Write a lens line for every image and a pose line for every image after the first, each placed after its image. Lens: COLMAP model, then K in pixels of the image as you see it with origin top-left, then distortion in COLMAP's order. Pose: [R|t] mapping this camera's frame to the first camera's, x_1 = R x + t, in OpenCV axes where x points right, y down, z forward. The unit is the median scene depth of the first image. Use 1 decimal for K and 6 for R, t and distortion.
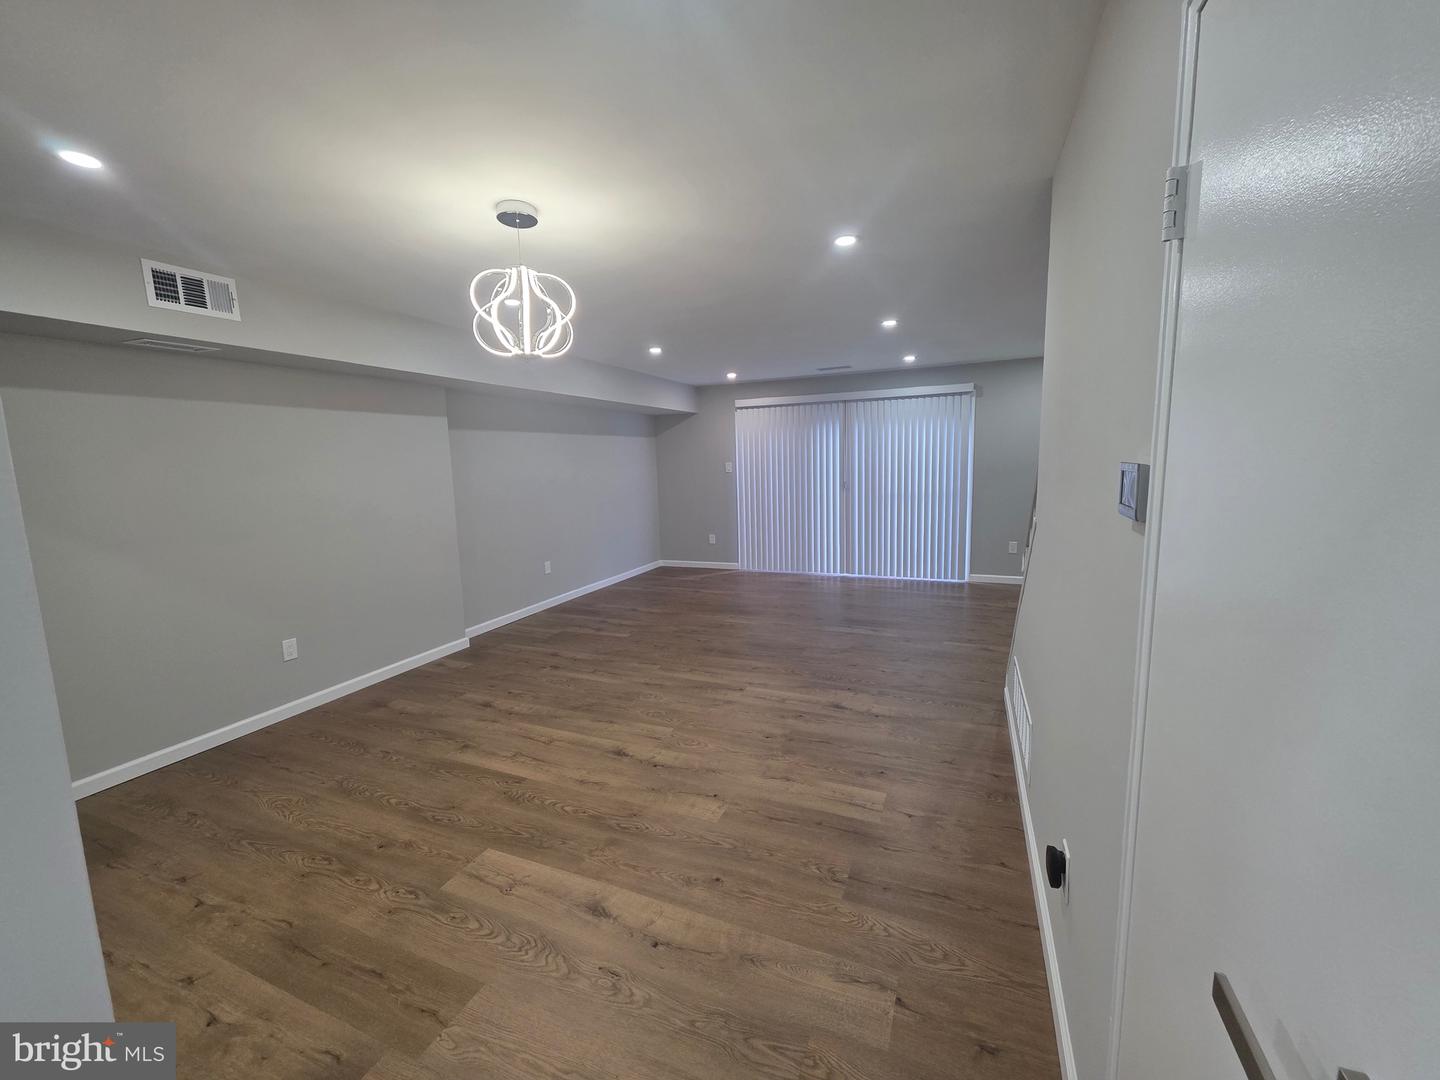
lens RADIAL K [[572.5, 0, 713.9], [0, 572.5, 537.4], [0, 0, 1]] dist [0.000919, 0.000062]
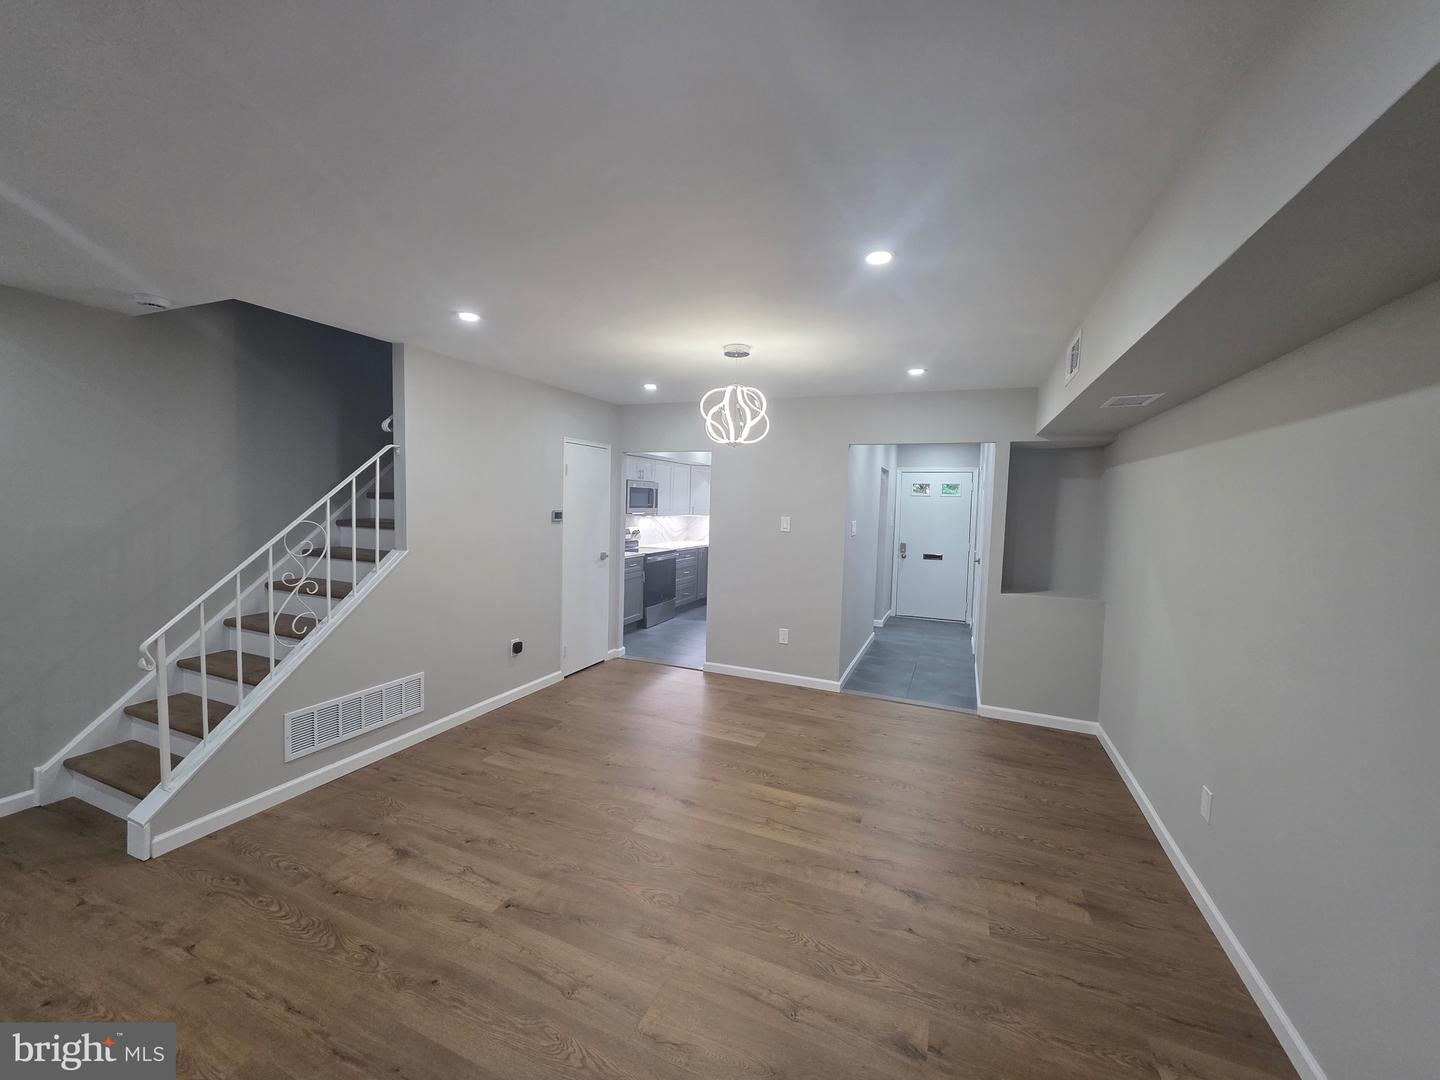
lens RADIAL K [[572.5, 0, 713.9], [0, 572.5, 537.4], [0, 0, 1]] dist [0.000919, 0.000062]
pose [[-0.999998, 0.001923, -0.000939, -0.168625], [0.001700, 0.980354, 0.197238, -0.227896], [0.001300, 0.197236, -0.980355, 1.535126]]
